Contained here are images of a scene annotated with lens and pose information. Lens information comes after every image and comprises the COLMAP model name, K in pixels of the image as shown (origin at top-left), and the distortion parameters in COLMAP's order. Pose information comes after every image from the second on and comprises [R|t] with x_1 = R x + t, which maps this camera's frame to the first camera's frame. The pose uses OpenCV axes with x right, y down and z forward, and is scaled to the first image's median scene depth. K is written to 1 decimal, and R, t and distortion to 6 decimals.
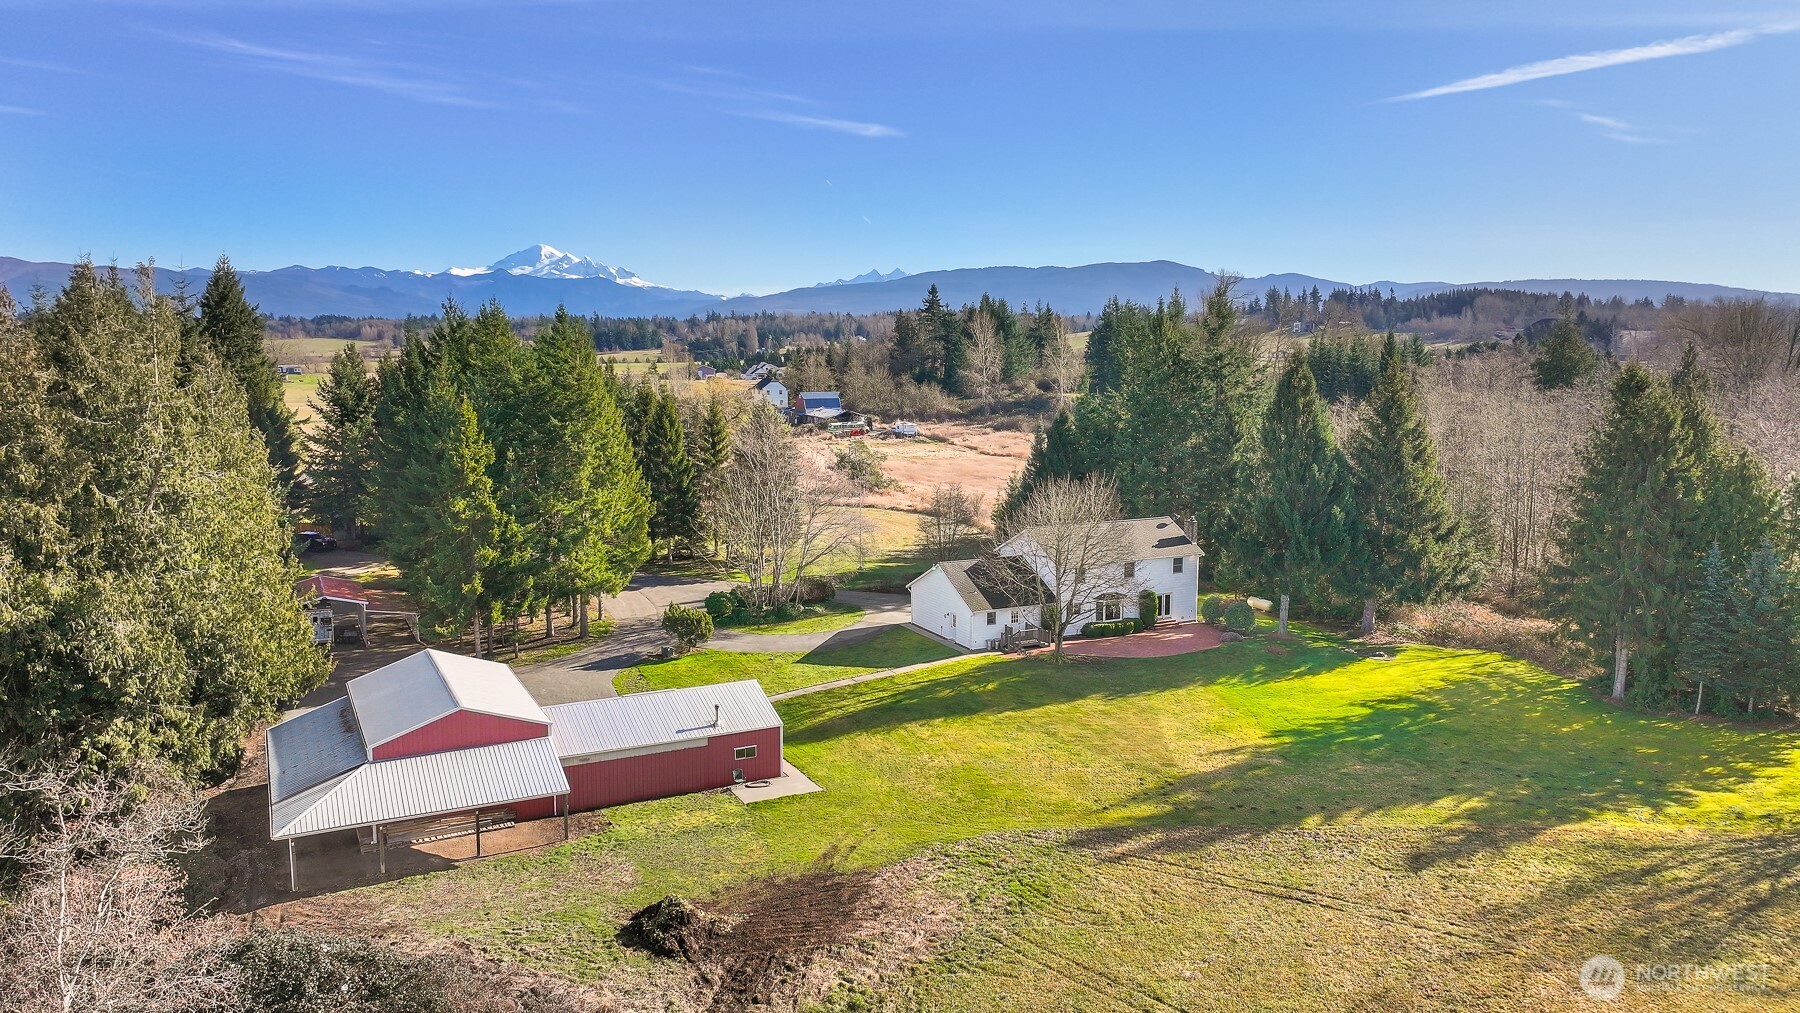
lens RADIAL K [[1327.2, 0, 893.9], [0, 1327.2, 515.7], [0, 0, 1]] dist [0.000710, -0.003367]
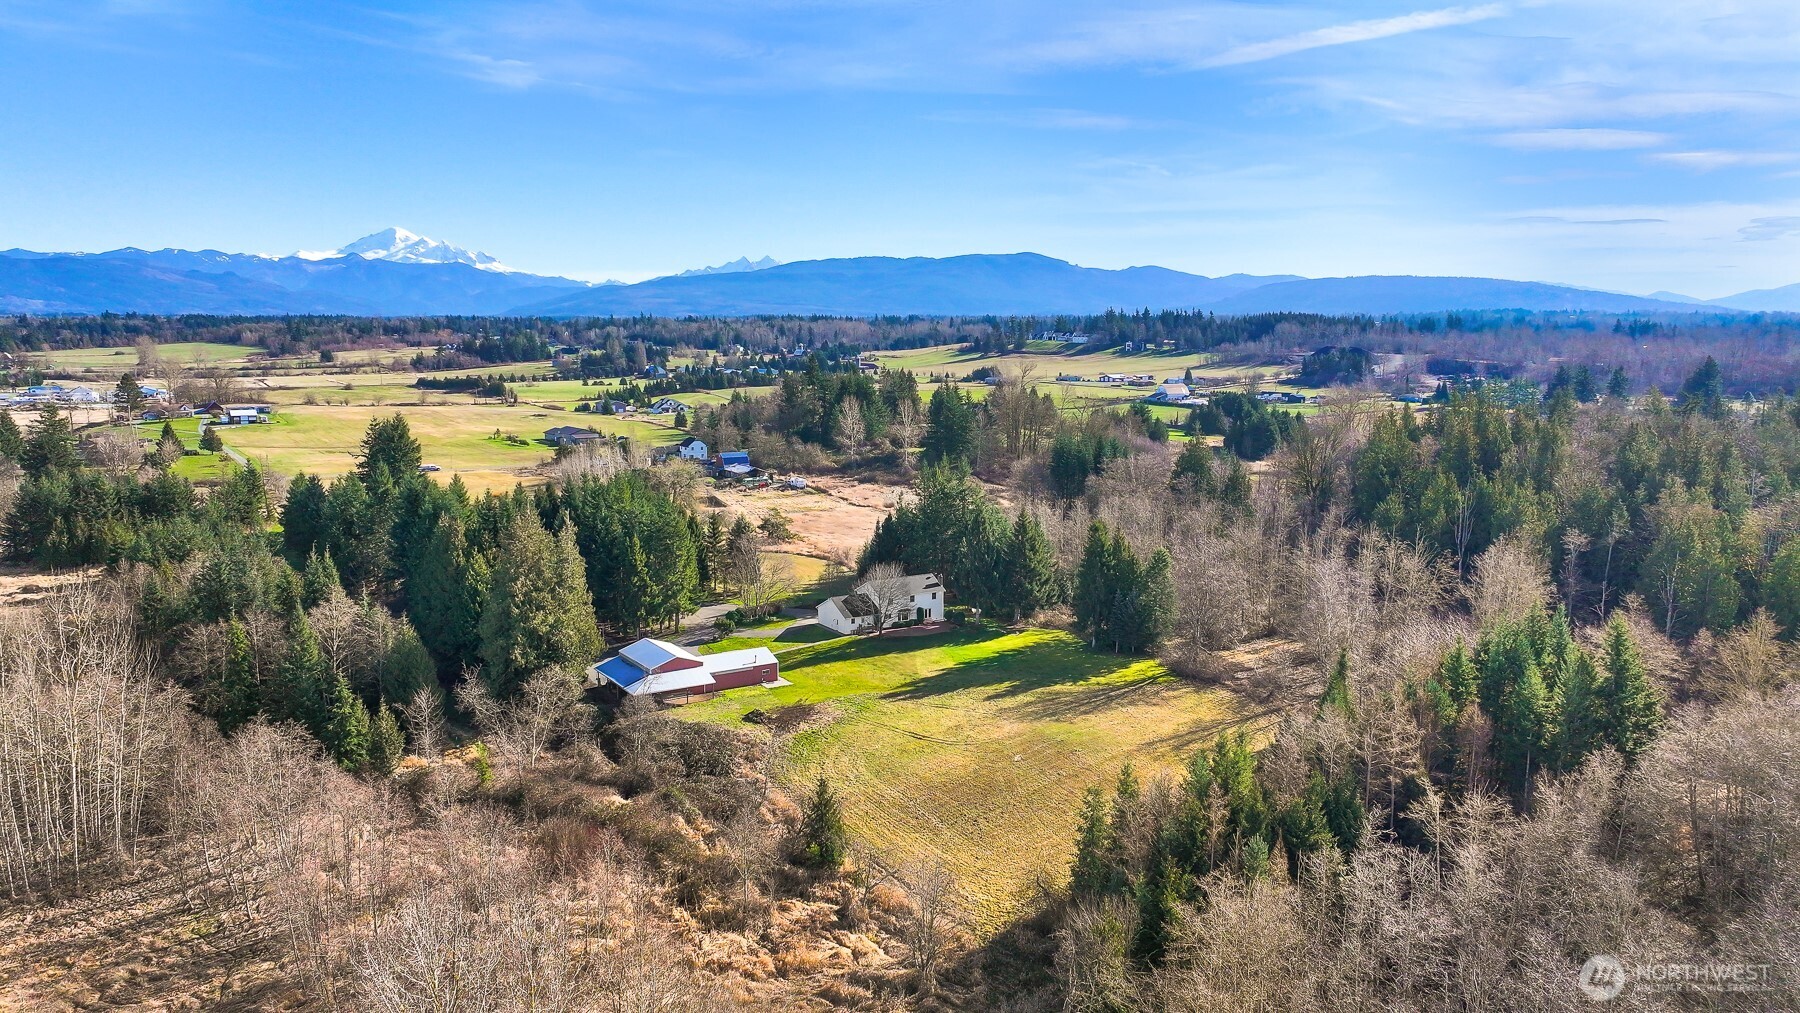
lens RADIAL K [[1327.2, 0, 897.4], [0, 1327.2, 504.7], [0, 0, 1]] dist [0.000710, -0.003367]
pose [[0.995095, -0.011782, 0.098222, -0.076623], [0.011701, 0.999931, 0.001400, -0.130132], [-0.098231, -0.000244, 0.995164, -1.340517]]
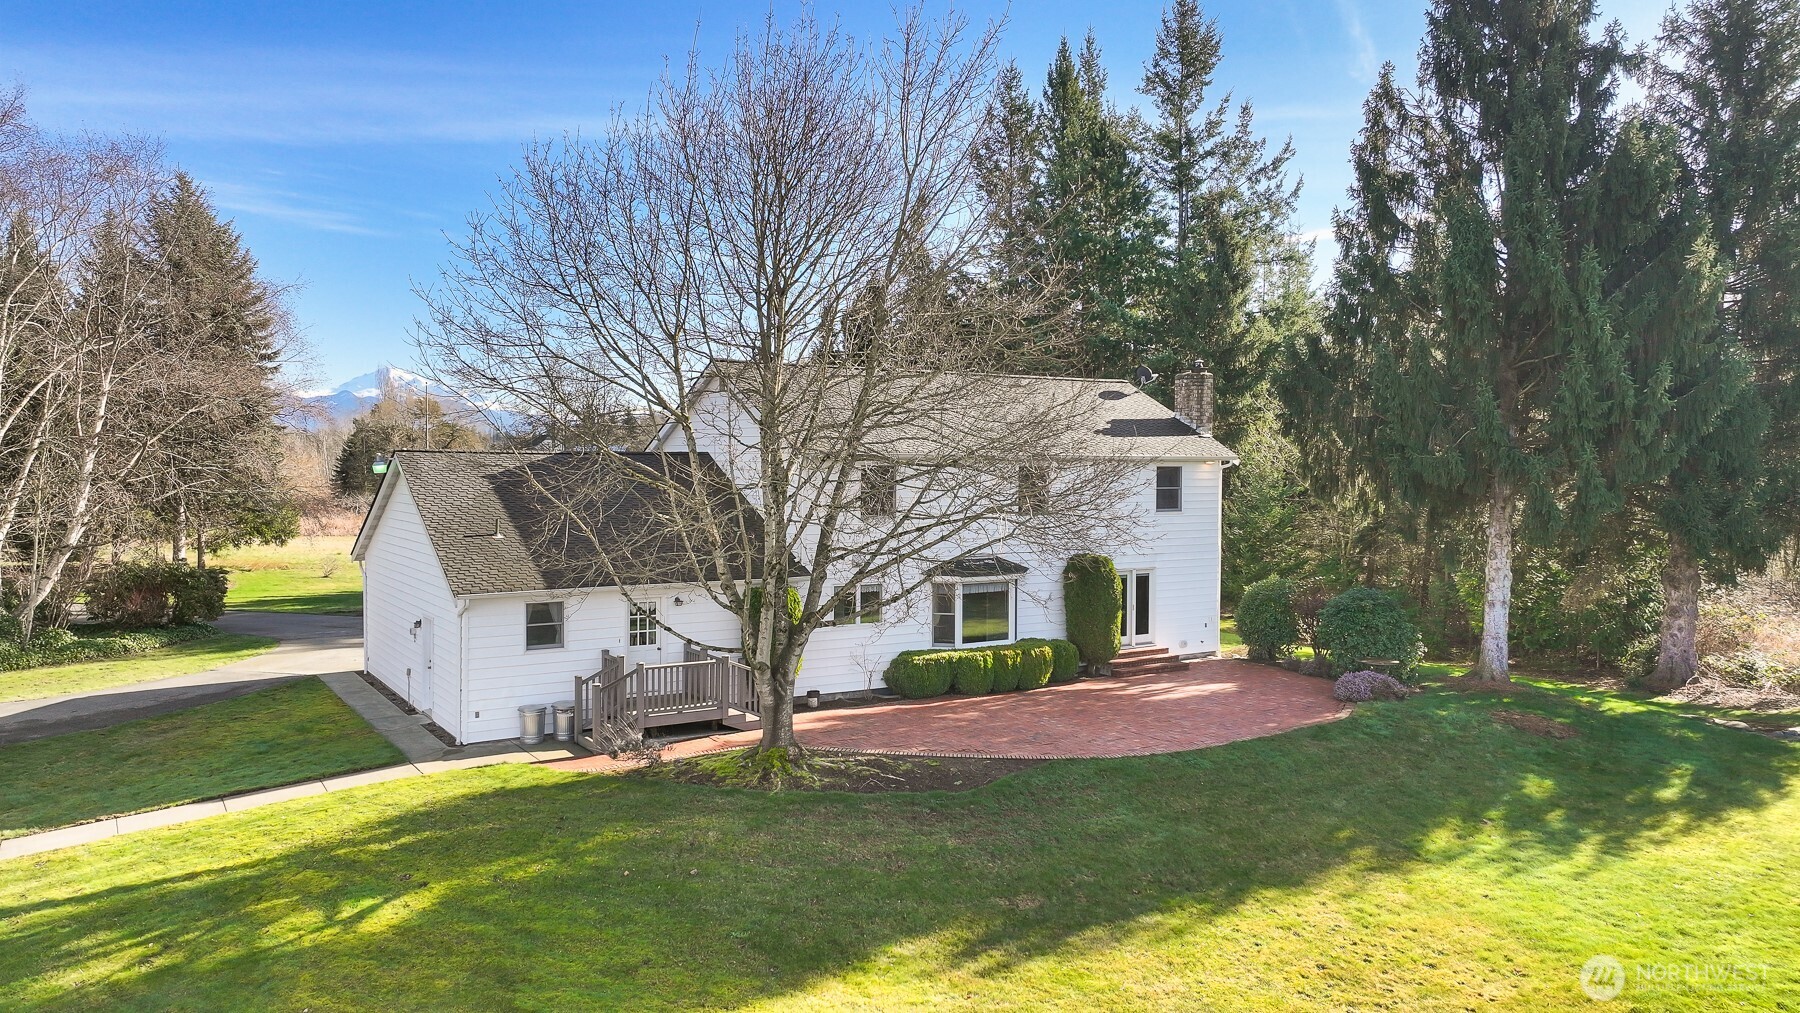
lens RADIAL K [[1327.2, 0, 901.3], [0, 1327.2, 499.8], [0, 0, 1]] dist [0.000710, -0.003367]
pose [[0.993623, -0.001362, 0.112742, 0.111510], [0.013048, 0.994598, -0.102977, 0.078187], [-0.111992, 0.103791, 0.988274, 0.699916]]
